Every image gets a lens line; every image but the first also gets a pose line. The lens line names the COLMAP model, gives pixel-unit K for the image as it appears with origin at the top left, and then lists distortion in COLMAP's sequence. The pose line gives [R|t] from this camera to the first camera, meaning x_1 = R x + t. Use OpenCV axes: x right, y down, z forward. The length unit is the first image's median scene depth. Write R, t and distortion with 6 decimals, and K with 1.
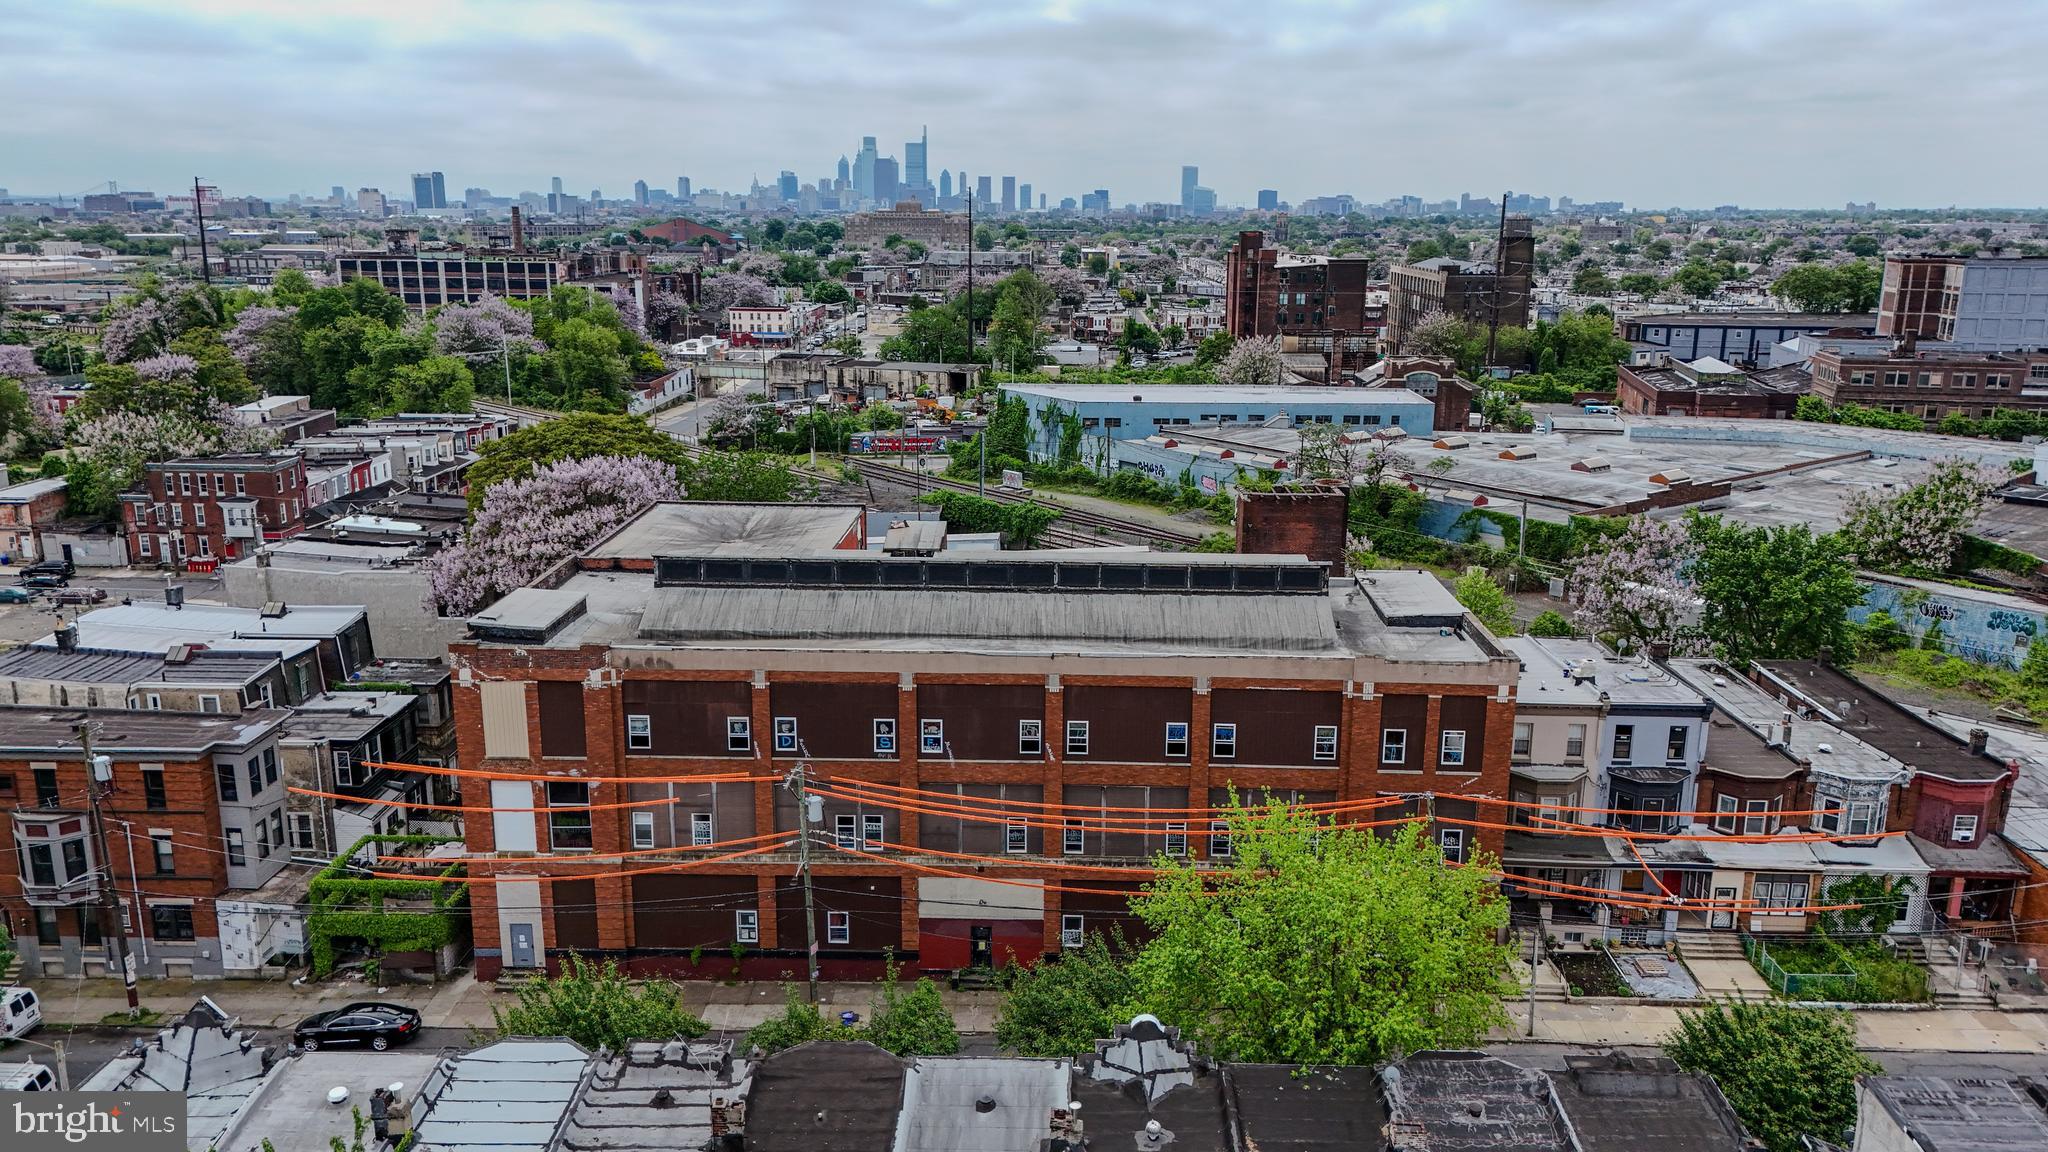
lens RADIAL K [[1504.4, 0, 1024.0], [0, 1504.4, 576.0], [0, 0, 1]] dist [0.062183, -0.044923]
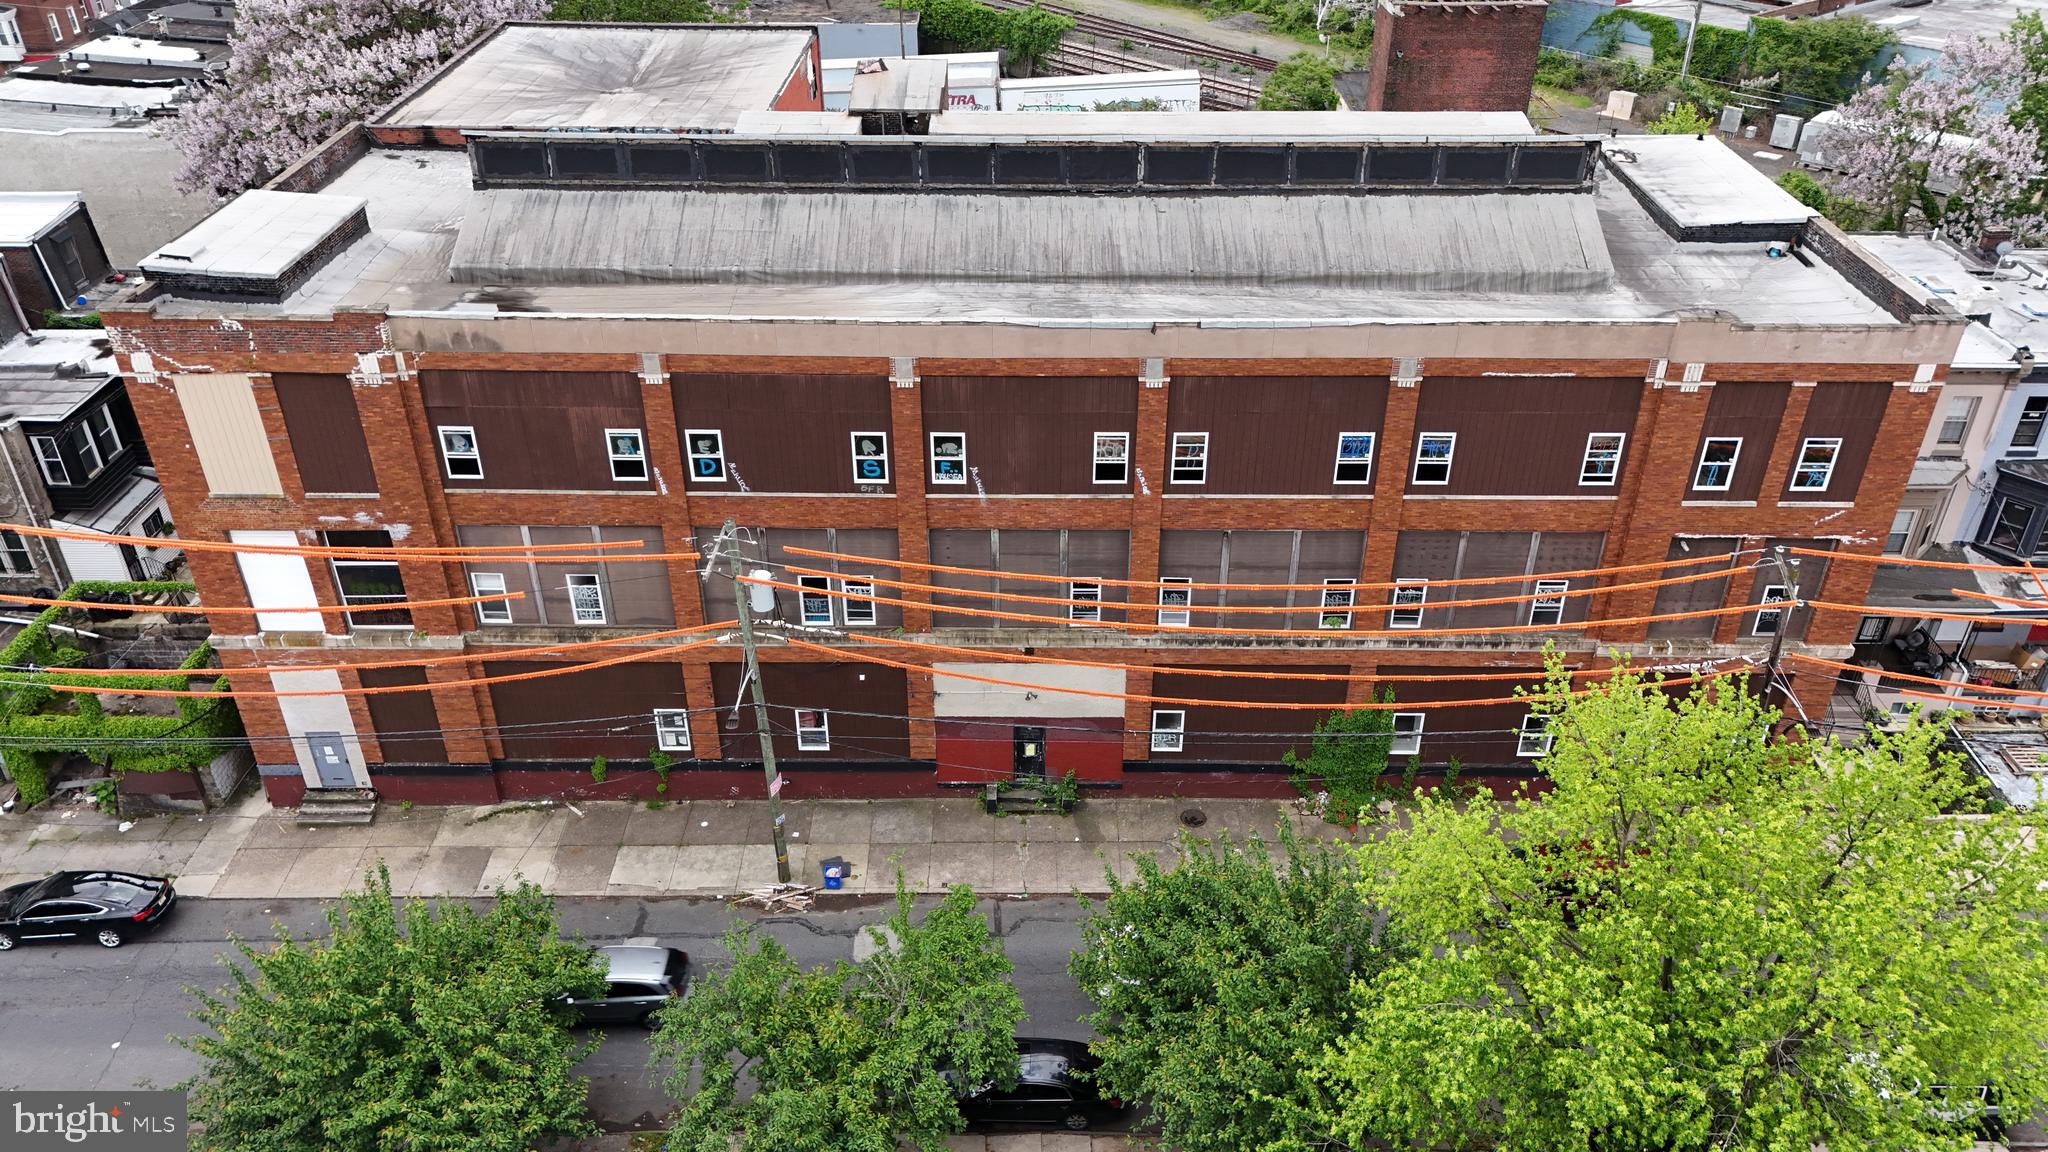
lens RADIAL K [[1504.4, 0, 1024.0], [0, 1504.4, 576.0], [0, 0, 1]] dist [0.062183, -0.044923]
pose [[0.999736, -0.016524, 0.015964, -0.039293], [0.010699, 0.949698, 0.312984, -0.035633], [-0.020332, -0.312730, 0.949624, 0.392572]]
